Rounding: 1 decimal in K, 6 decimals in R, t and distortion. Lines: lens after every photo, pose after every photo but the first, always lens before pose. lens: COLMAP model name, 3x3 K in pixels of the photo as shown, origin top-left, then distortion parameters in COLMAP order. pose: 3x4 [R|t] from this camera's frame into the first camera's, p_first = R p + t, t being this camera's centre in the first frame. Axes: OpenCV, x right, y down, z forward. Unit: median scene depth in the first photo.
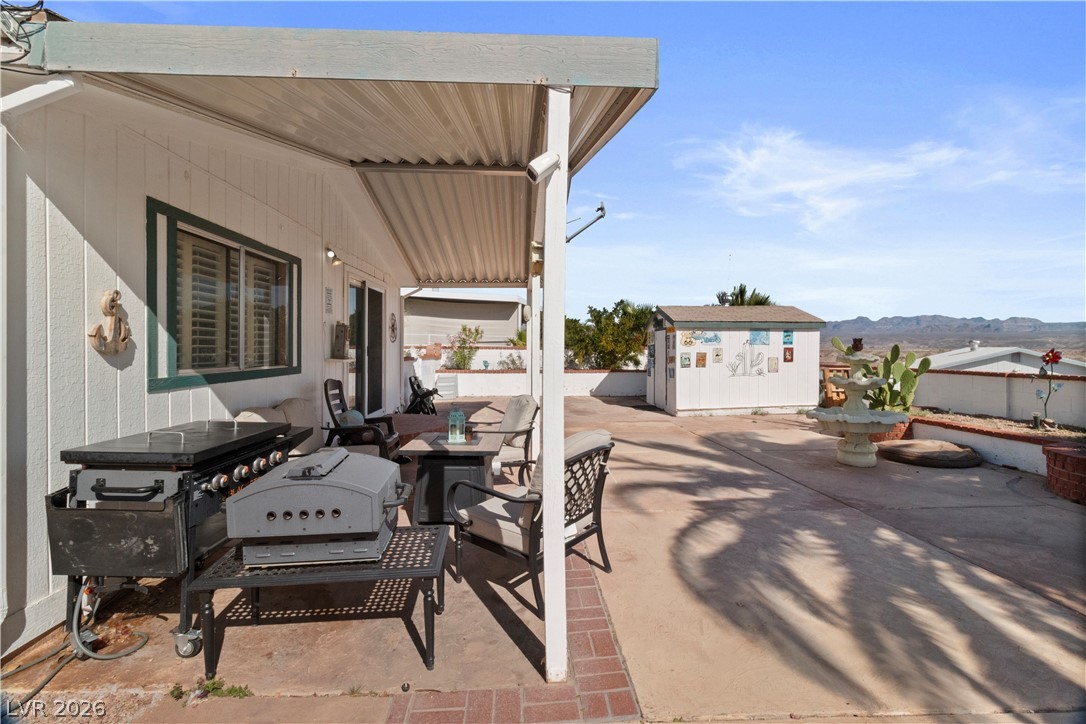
lens RADIAL K [[501.5, 0, 548.3], [0, 501.5, 349.3], [0, 0, 1]] dist [0.000263, -0.000111]
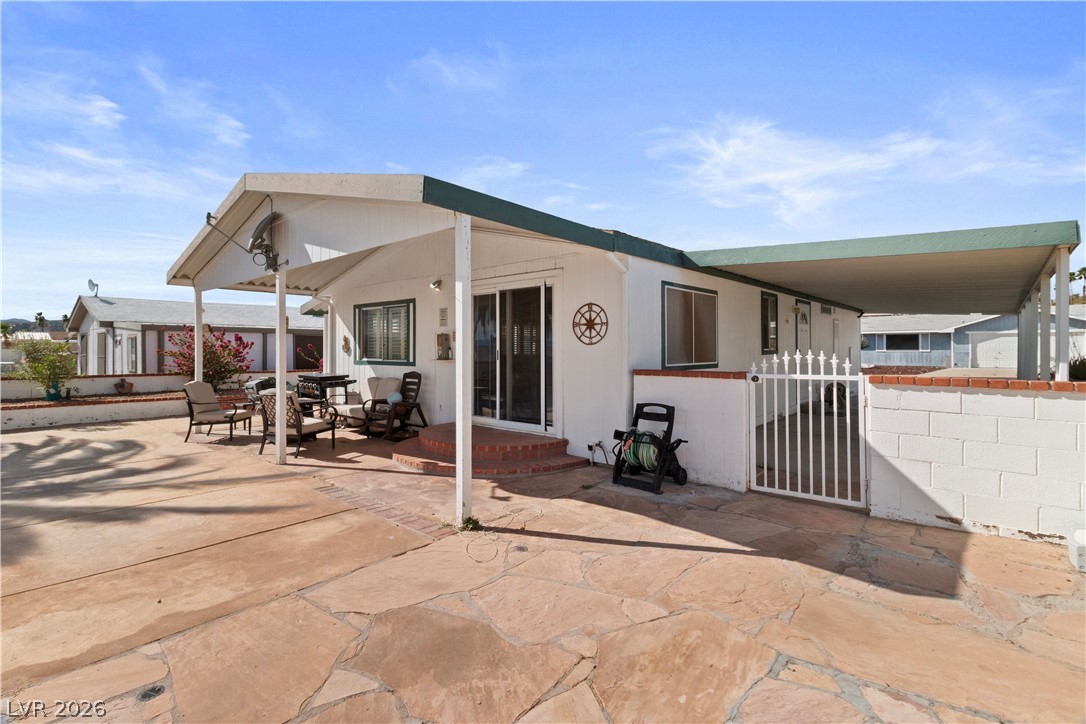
lens RADIAL K [[511.2, 0, 549.3], [0, 511.2, 345.5], [0, 0, 1]] dist [-0.001367, -0.000069]
pose [[-0.700515, -0.006117, -0.713612, 0.526320], [-0.004074, 0.999981, -0.004572, -0.019733], [0.713626, -0.000296, -0.700527, 3.213853]]
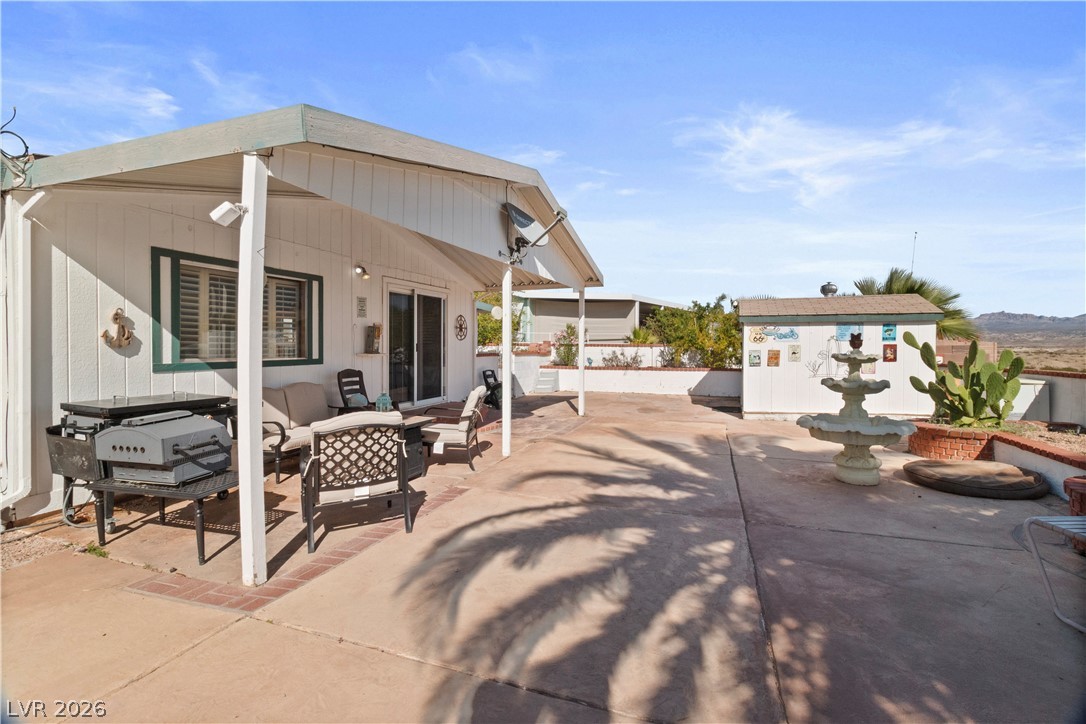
lens RADIAL K [[501.5, 0, 548.3], [0, 501.5, 349.3], [0, 0, 1]] dist [0.000263, -0.000111]
pose [[0.923065, 0.002944, -0.384633, 0.702953], [-0.001271, 0.999989, 0.004604, 0.003699], [0.384642, -0.003760, 0.923058, 0.027374]]
